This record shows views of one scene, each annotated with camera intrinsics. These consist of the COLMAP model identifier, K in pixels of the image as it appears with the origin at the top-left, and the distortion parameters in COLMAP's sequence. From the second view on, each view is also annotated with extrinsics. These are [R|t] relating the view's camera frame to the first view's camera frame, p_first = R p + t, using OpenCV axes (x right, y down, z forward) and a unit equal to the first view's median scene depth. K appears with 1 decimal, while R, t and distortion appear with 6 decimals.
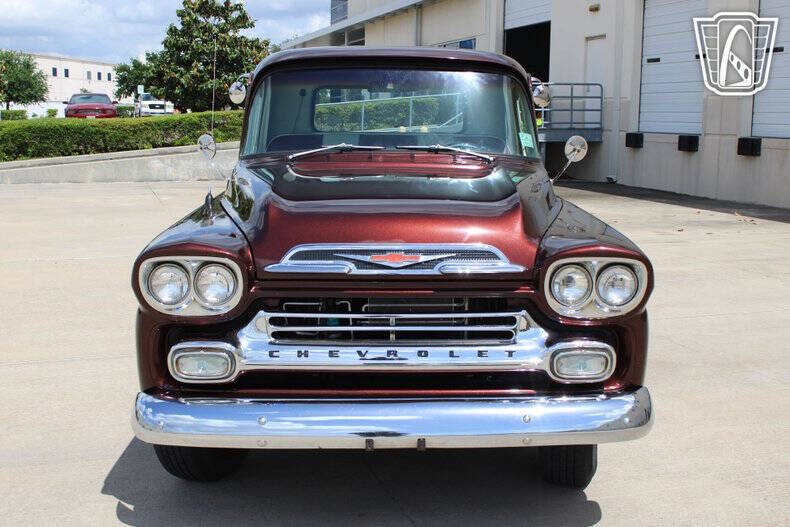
lens RADIAL K [[1005.9, 0, 391.5], [0, 1005.9, 261.2], [0, 0, 1]] dist [-0.037499, 0.000000]
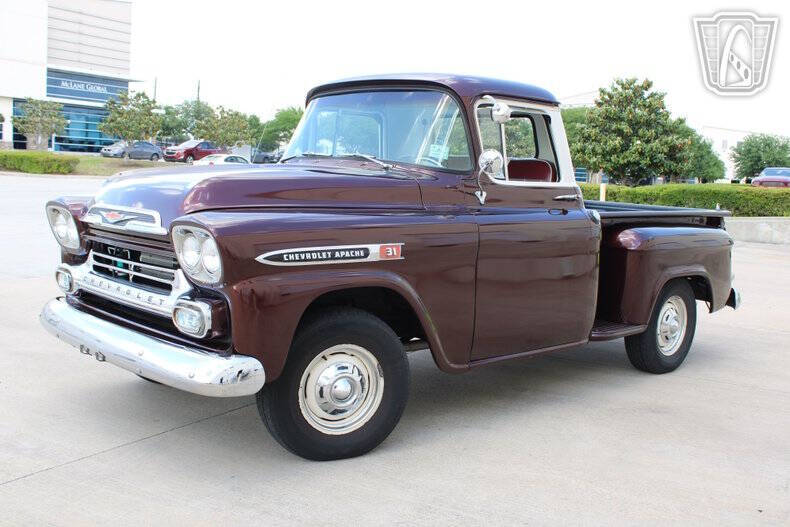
lens RADIAL K [[850.9, 0, 390.0], [0, 850.9, 256.4], [0, 0, 1]] dist [-0.071439, 0.000000]
pose [[0.661656, 0.100529, -0.743038, 1.054451], [-0.152083, 0.988366, -0.001706, -0.003612], [0.734222, 0.114132, 0.669247, 0.503264]]
